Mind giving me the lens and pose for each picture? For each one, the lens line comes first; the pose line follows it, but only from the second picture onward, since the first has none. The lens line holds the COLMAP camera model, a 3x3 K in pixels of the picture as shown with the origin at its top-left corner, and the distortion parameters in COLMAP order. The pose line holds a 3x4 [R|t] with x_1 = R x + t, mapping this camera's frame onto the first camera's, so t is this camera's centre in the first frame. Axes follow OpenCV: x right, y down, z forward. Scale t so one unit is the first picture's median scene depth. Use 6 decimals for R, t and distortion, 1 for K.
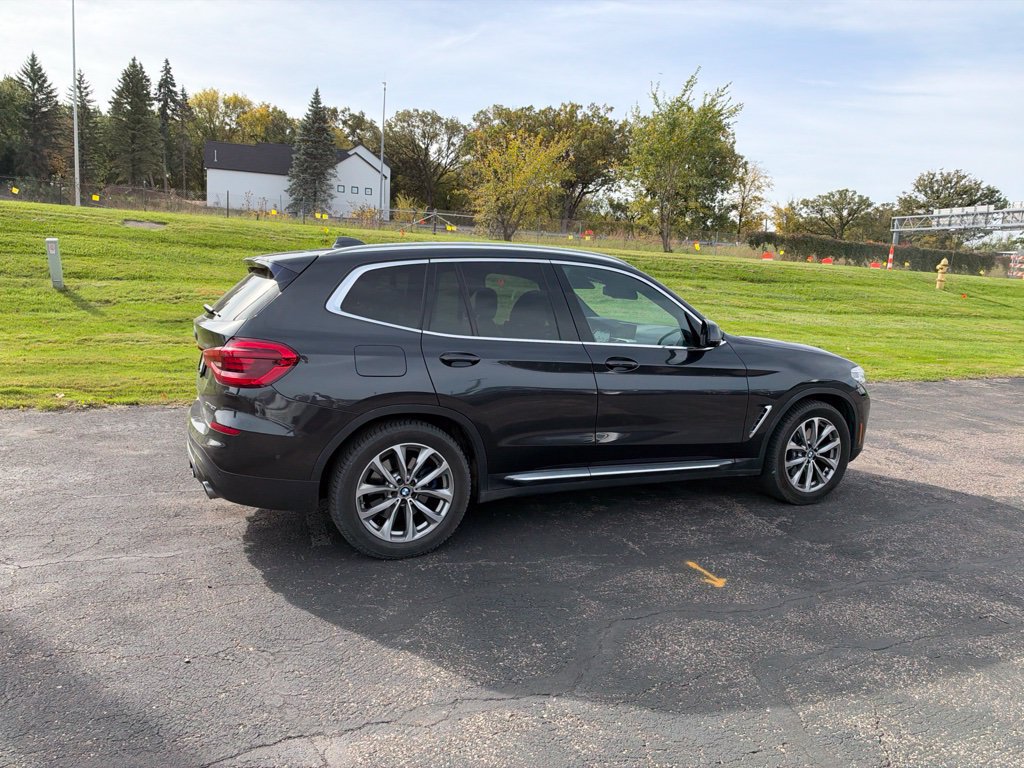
lens RADIAL K [[739.2, 0, 520.8], [0, 739.2, 377.7], [0, 0, 1]] dist [-0.001268, -0.012436]
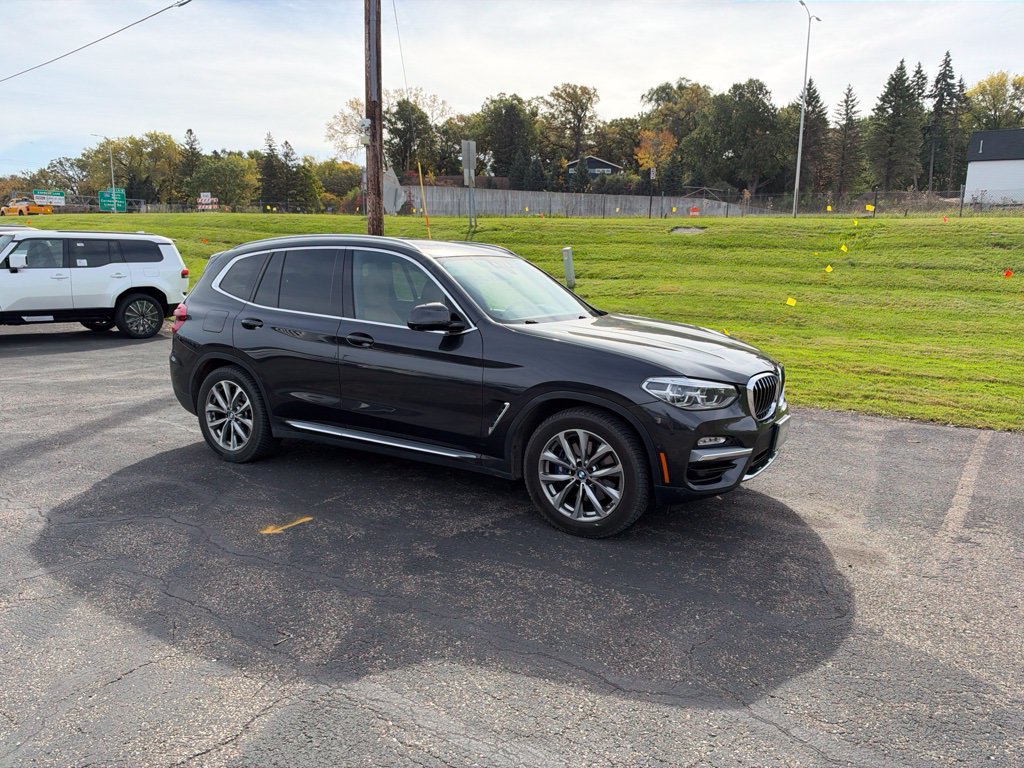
lens RADIAL K [[739.2, 0, 517.0], [0, 739.2, 390.7], [0, 0, 1]] dist [-0.001268, -0.012436]
pose [[0.559118, 0.112883, -0.821368, 0.055965], [-0.102915, 0.992475, 0.066343, -0.001867], [0.822676, 0.047438, 0.566528, 0.027125]]
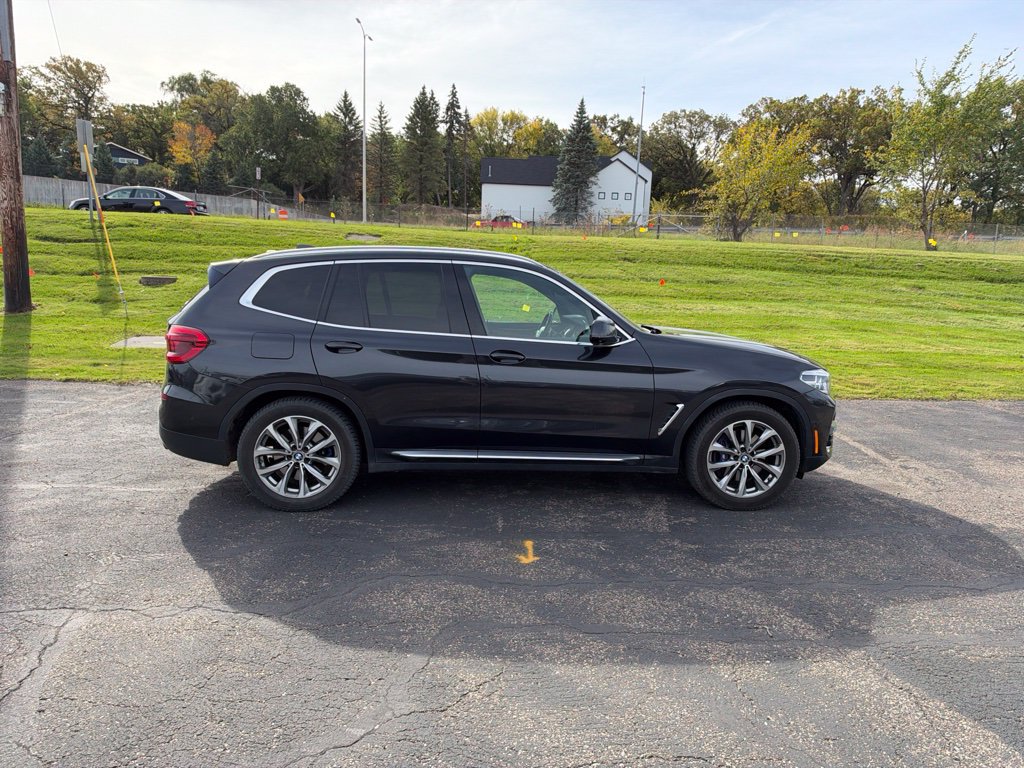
lens RADIAL K [[739.2, 0, 517.3], [0, 739.2, 391.7], [0, 0, 1]] dist [-0.001268, -0.012436]
pose [[0.934147, 0.042656, -0.354331, 0.025304], [-0.038020, 0.999076, 0.020039, 0.000510], [0.354858, -0.005248, 0.934905, 0.000091]]
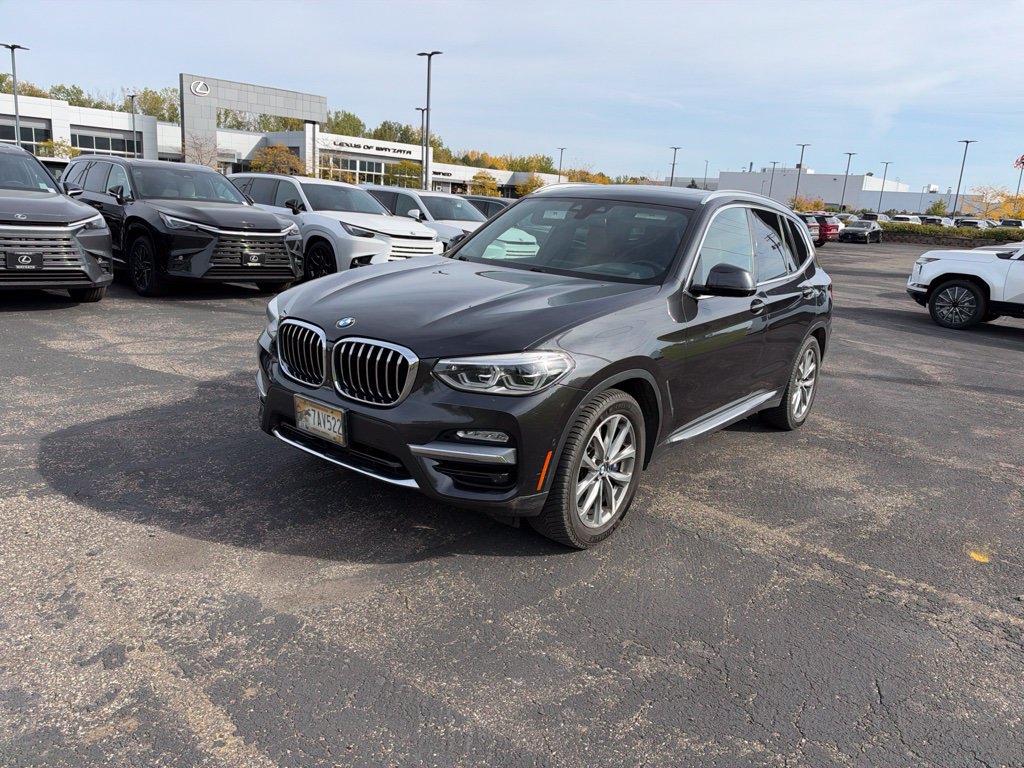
lens RADIAL K [[739.2, 0, 514.7], [0, 739.2, 383.4], [0, 0, 1]] dist [-0.001268, -0.012436]
pose [[-0.883848, 0.000419, -0.467773, 0.034494], [-0.172176, 0.929504, 0.326156, -0.011874], [0.434934, 0.368812, -0.821468, 0.099686]]
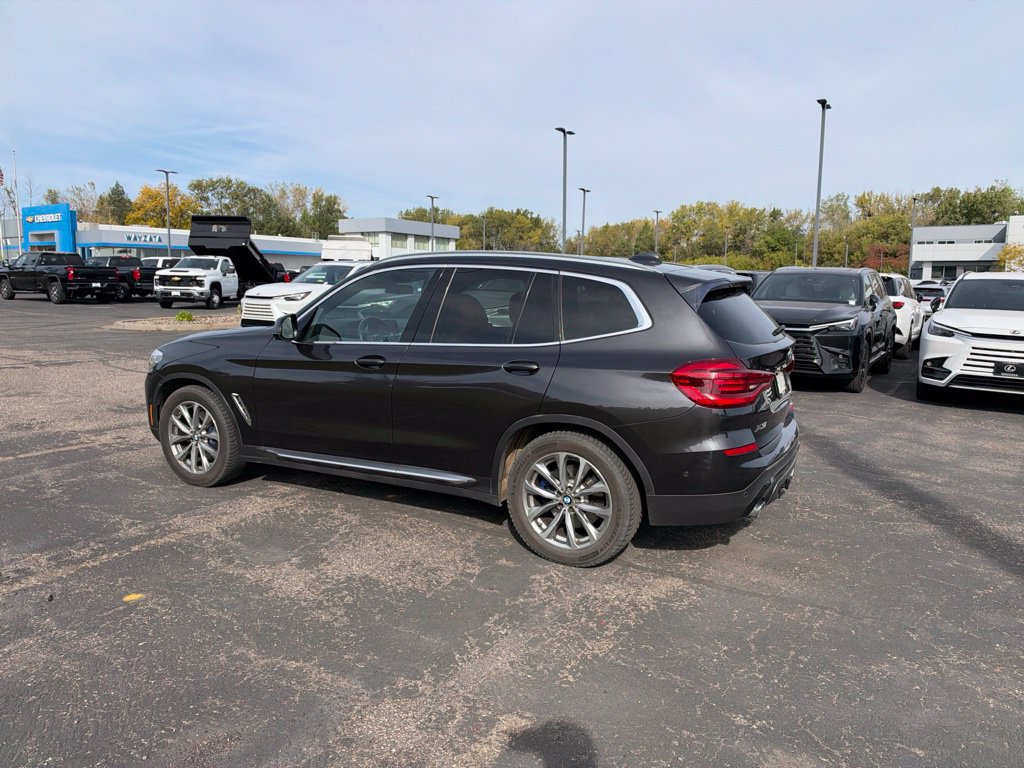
lens RADIAL K [[739.2, 0, 515.9], [0, 739.2, 375.3], [0, 0, 1]] dist [-0.001268, -0.012436]
pose [[-0.595909, -0.155938, 0.787766, -0.045794], [0.068752, 0.967457, 0.243516, -0.013783], [-0.800103, 0.199275, -0.565795, 0.085086]]
